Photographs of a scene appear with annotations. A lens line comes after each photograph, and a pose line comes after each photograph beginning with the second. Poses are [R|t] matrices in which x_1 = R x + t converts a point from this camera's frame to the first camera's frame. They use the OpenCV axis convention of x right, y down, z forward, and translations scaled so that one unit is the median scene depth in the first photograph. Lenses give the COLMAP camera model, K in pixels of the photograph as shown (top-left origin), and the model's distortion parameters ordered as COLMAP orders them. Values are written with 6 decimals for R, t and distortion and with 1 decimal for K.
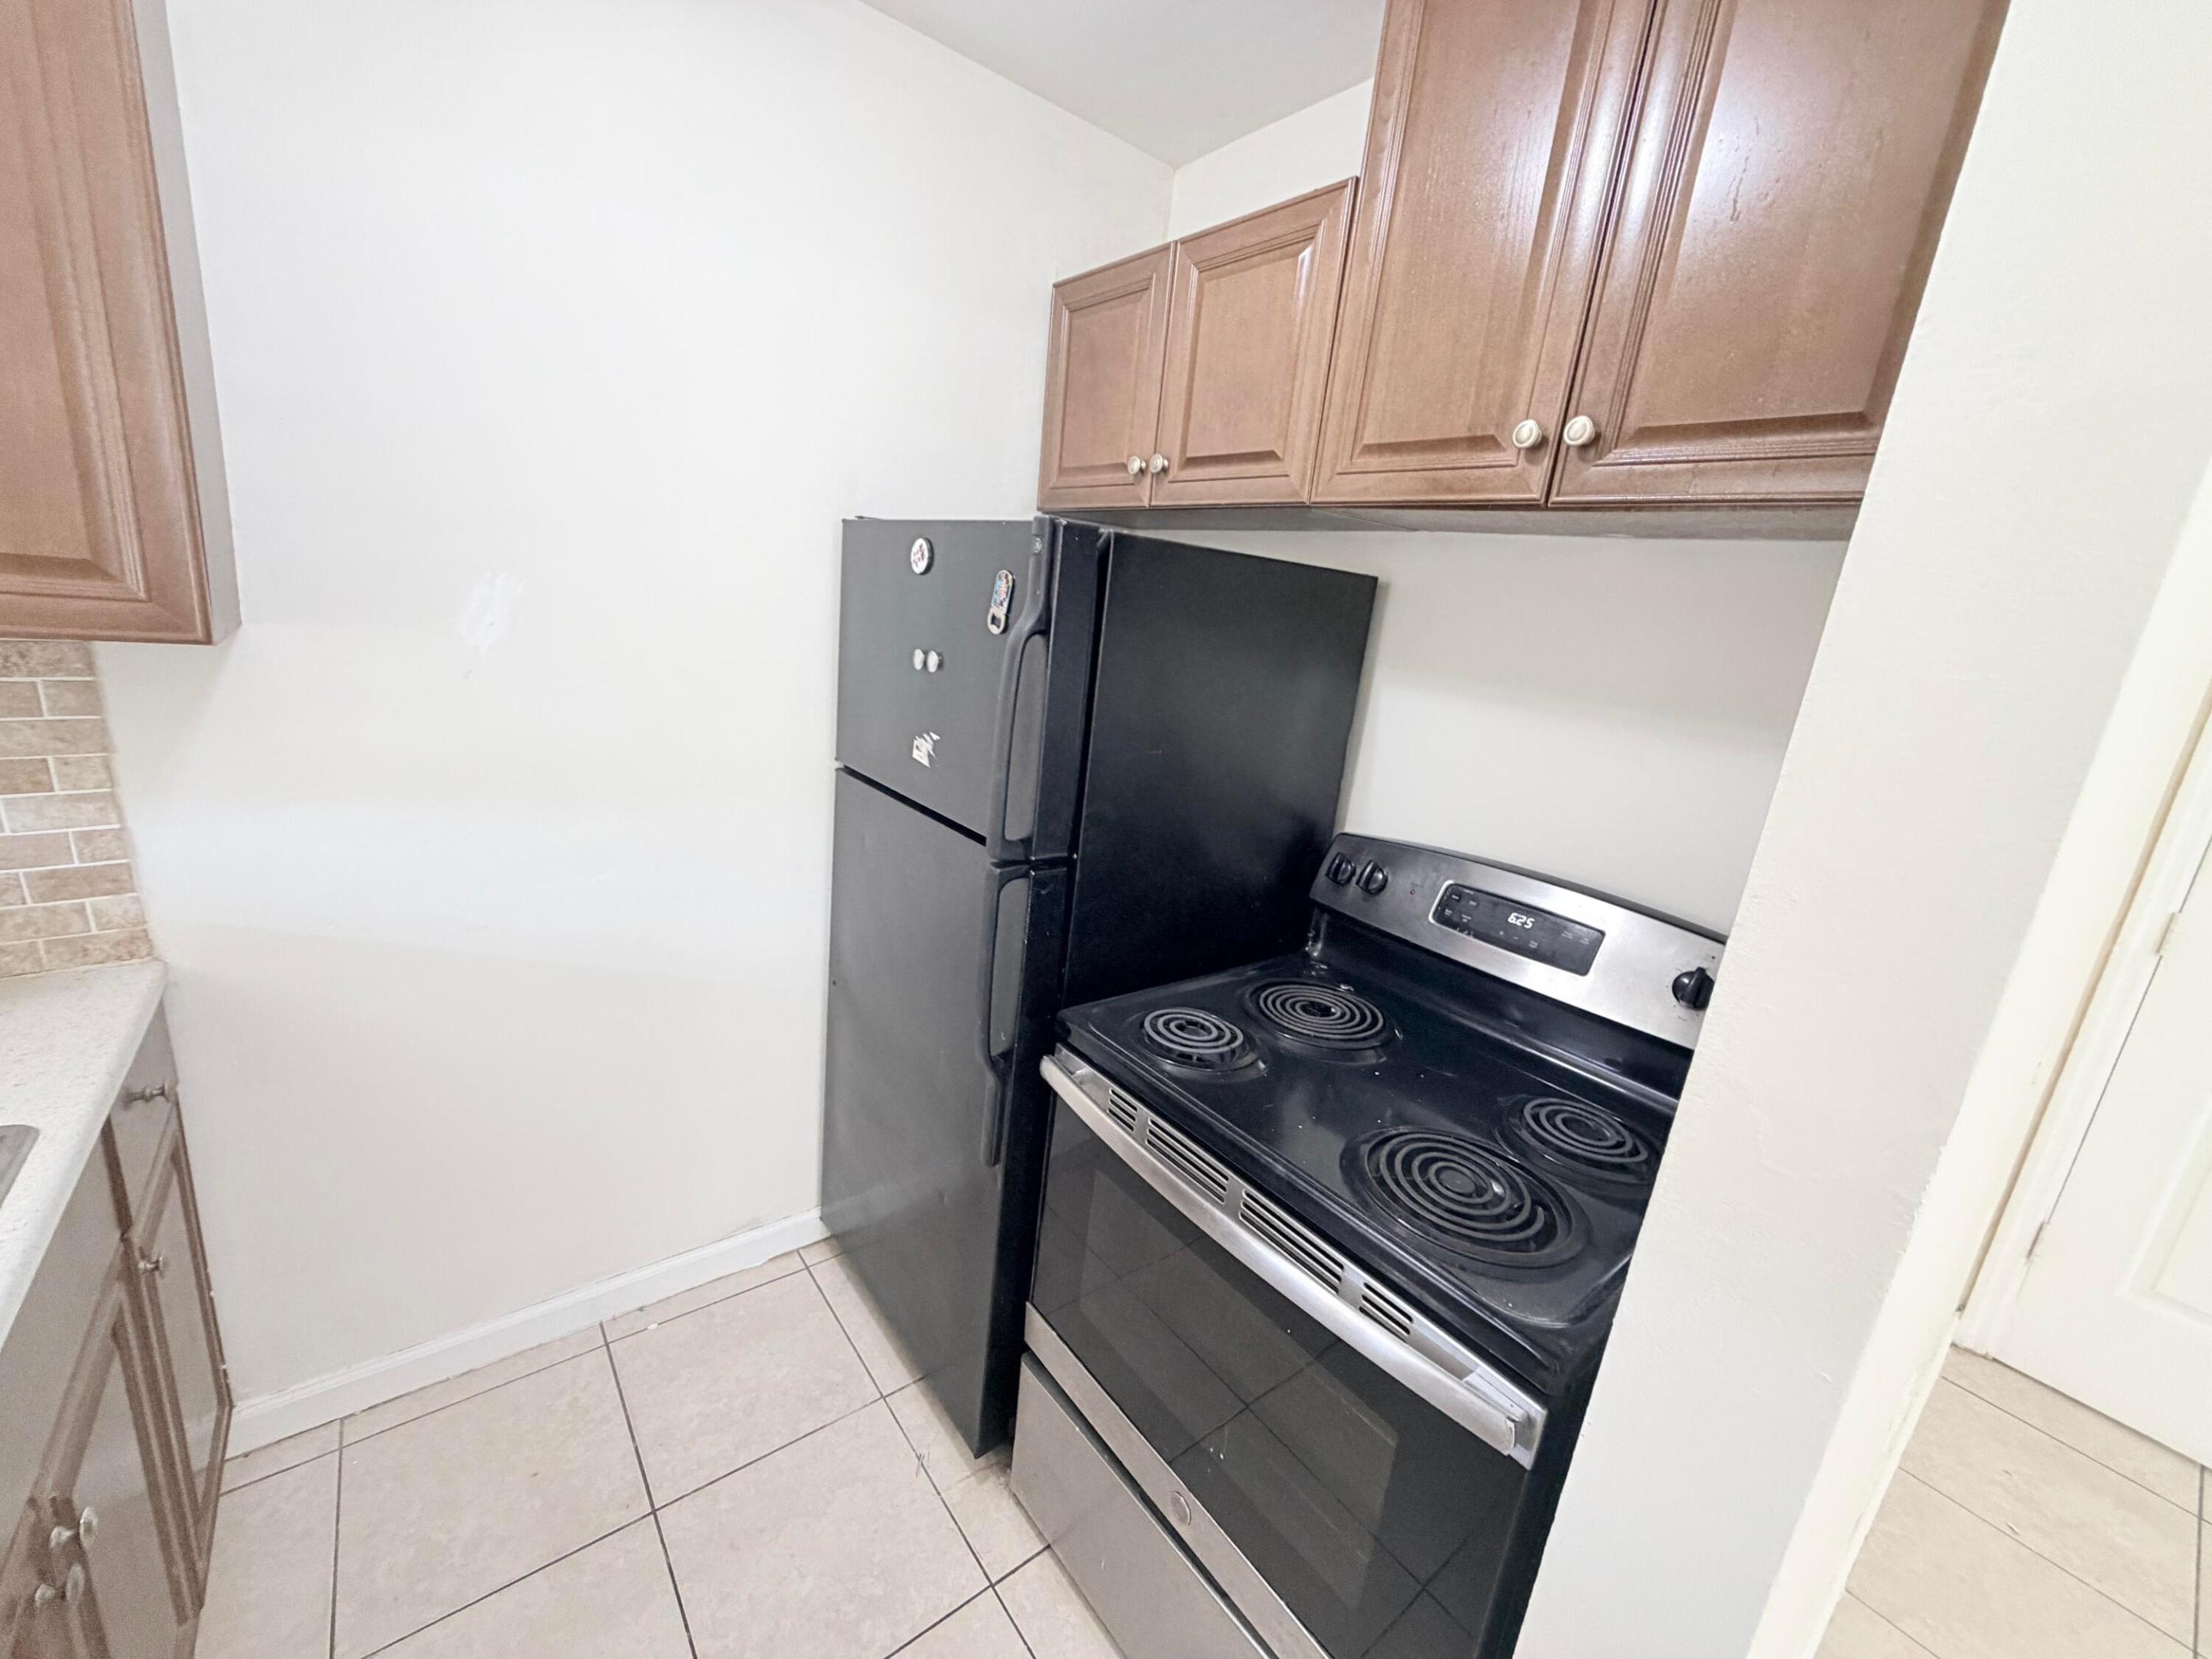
lens RADIAL K [[884.3, 0, 1103.6], [0, 884.3, 829.9], [0, 0, 1]] dist [0.003437, 0.000065]
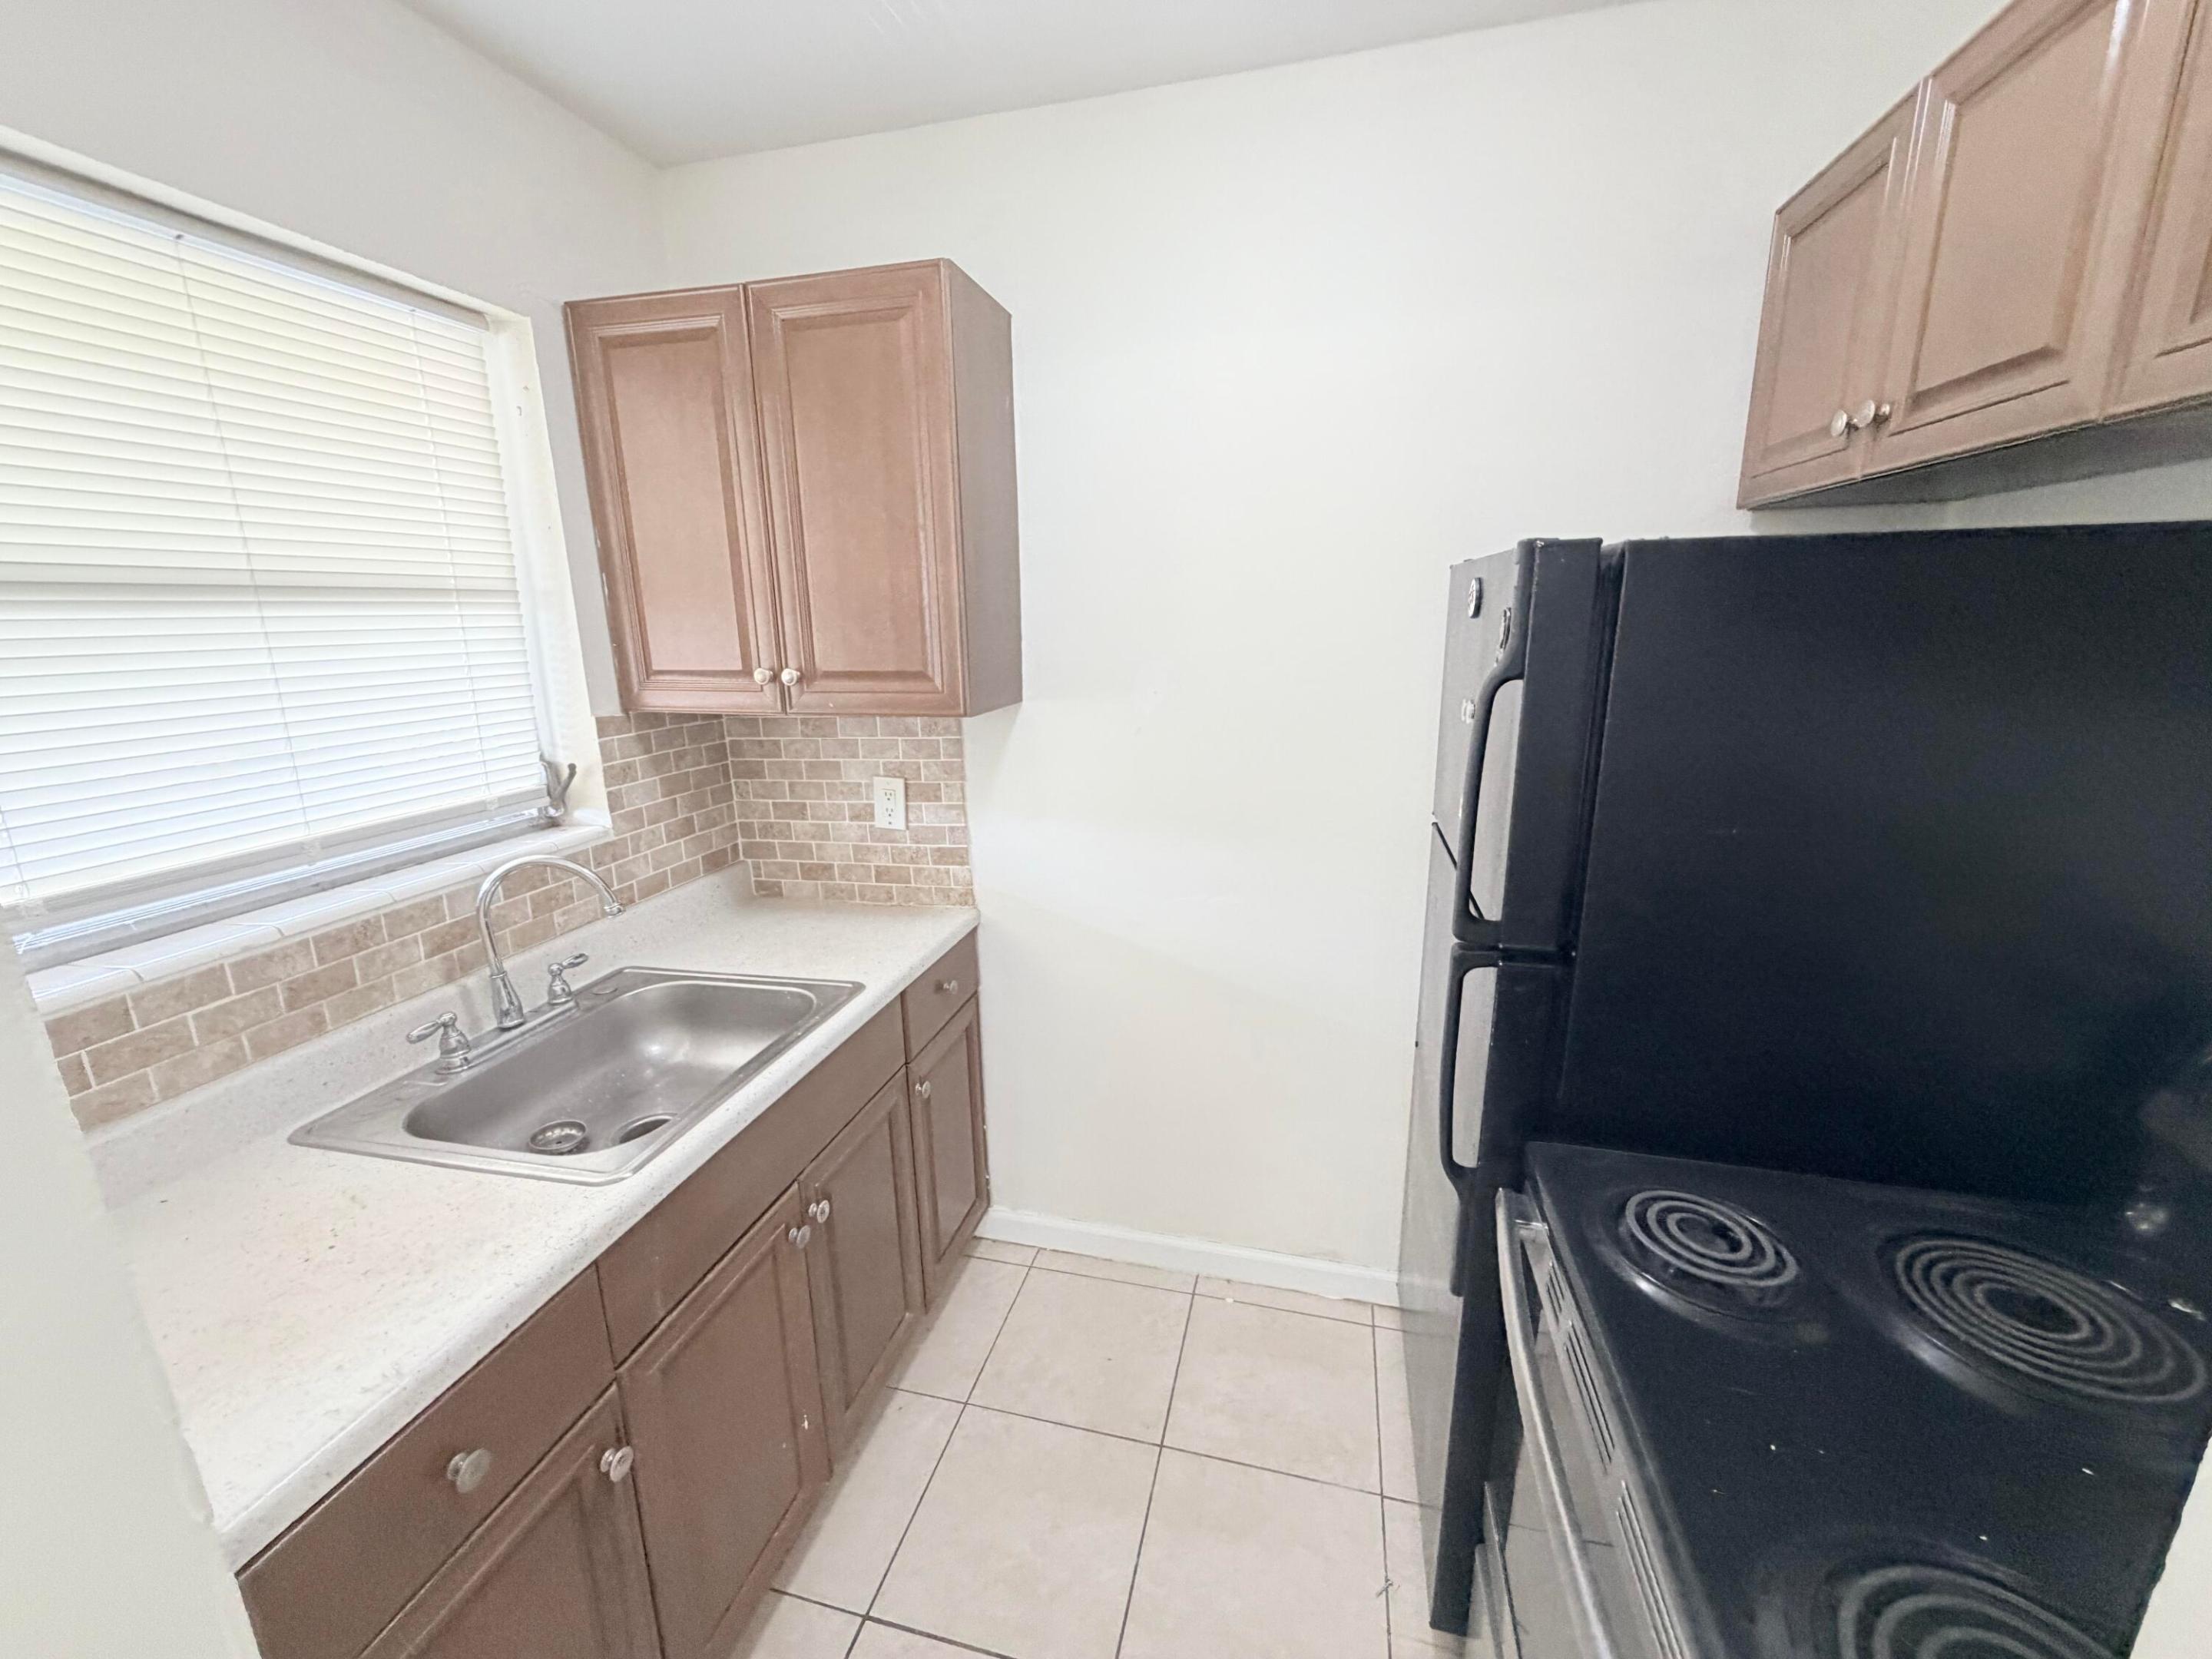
lens RADIAL K [[884.3, 0, 1104.3], [0, 884.3, 827.6], [0, 0, 1]] dist [0.003437, 0.000065]
pose [[0.603197, 0.077917, -0.793778, 0.339269], [-0.119198, 0.992847, 0.006878, -0.038501], [0.788635, 0.090468, 0.608169, 0.181446]]
